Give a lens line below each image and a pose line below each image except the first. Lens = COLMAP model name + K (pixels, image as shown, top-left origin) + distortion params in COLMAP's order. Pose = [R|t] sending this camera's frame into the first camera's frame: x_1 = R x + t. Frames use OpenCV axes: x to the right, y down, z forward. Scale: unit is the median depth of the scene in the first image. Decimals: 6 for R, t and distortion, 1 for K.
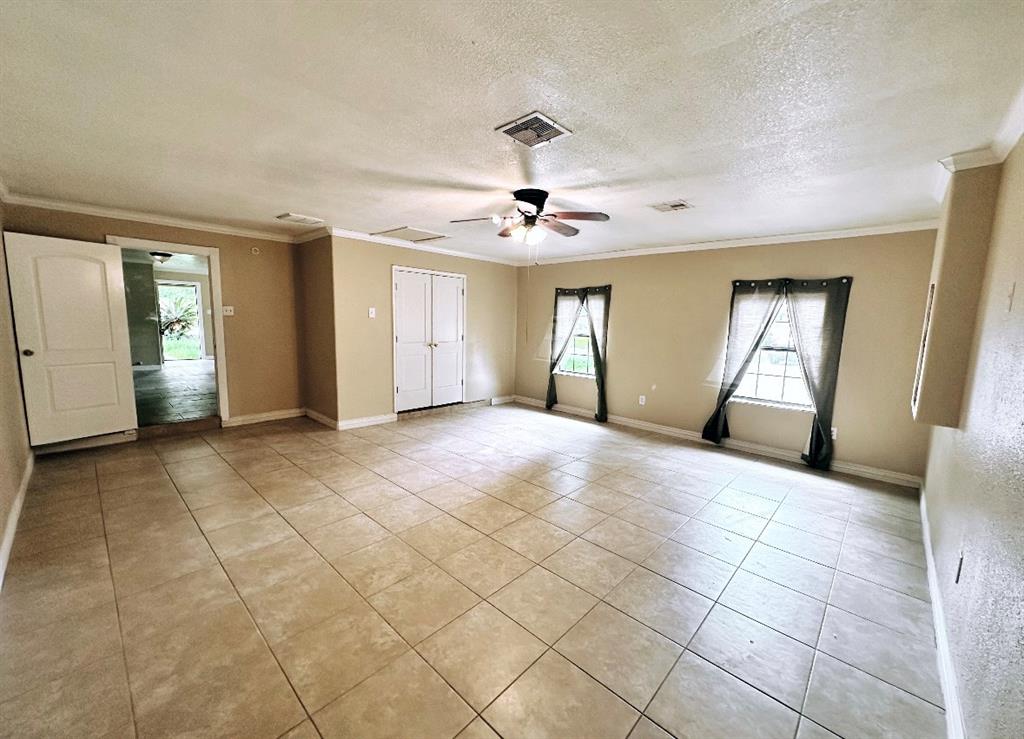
lens RADIAL K [[409.6, 0, 512.0], [0, 409.6, 369.5], [0, 0, 1]] dist [0.000538, -0.000040]
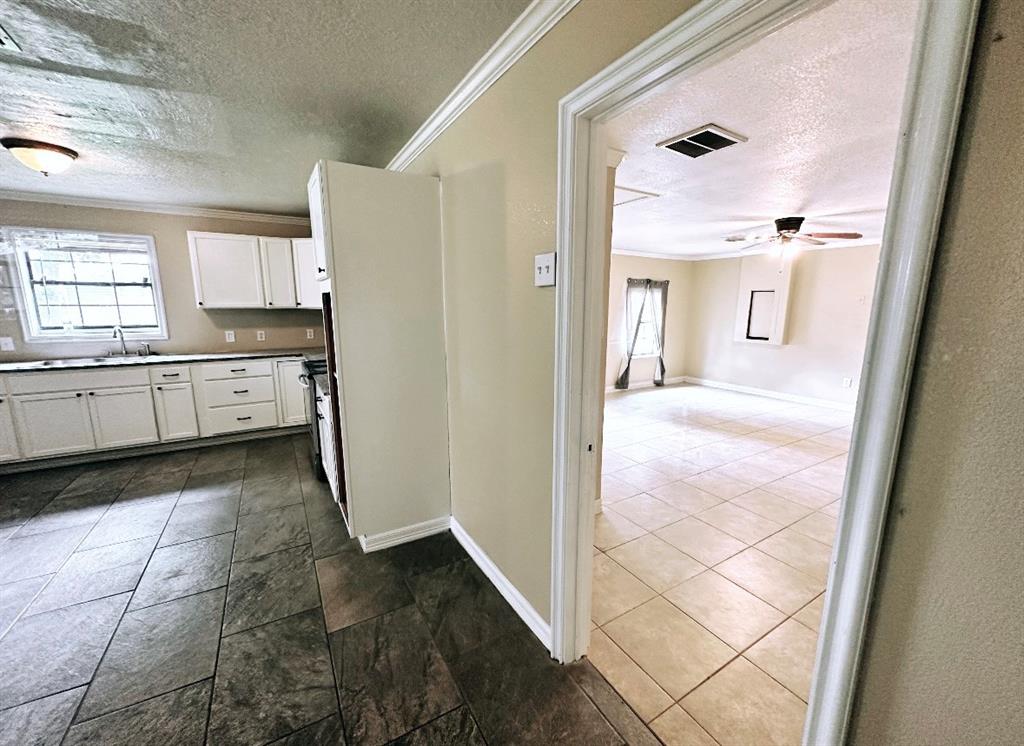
lens RADIAL K [[407.7, 0, 512.1], [0, 407.7, 377.6], [0, 0, 1]] dist [-0.000415, 0.000029]
pose [[0.281870, -0.199565, 0.938468, -1.209447], [0.129487, 0.977093, 0.168887, -0.197344], [-0.950675, 0.073915, 0.301254, 1.148967]]
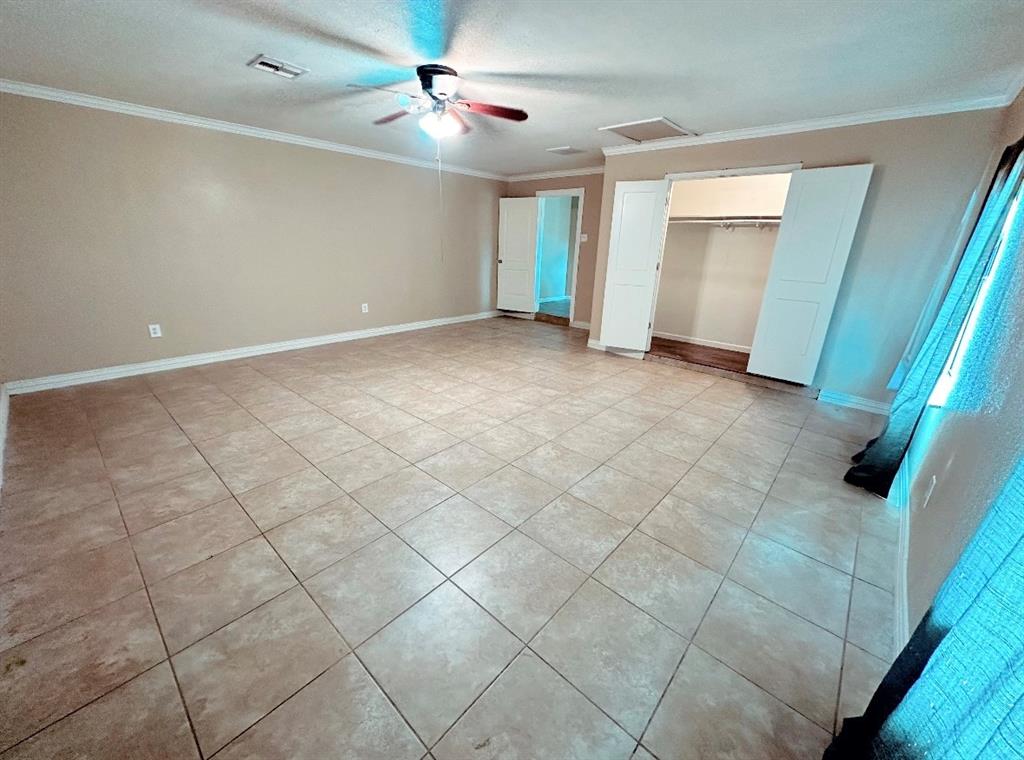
lens RADIAL K [[408.2, 0, 512.0], [0, 408.2, 380.0], [0, 0, 1]] dist [-0.000449, 0.000079]
pose [[0.026203, 0.296056, -0.954811, 0.814733], [-0.157496, 0.944433, 0.288516, -0.068560], [0.987172, 0.142819, 0.071375, 0.907769]]
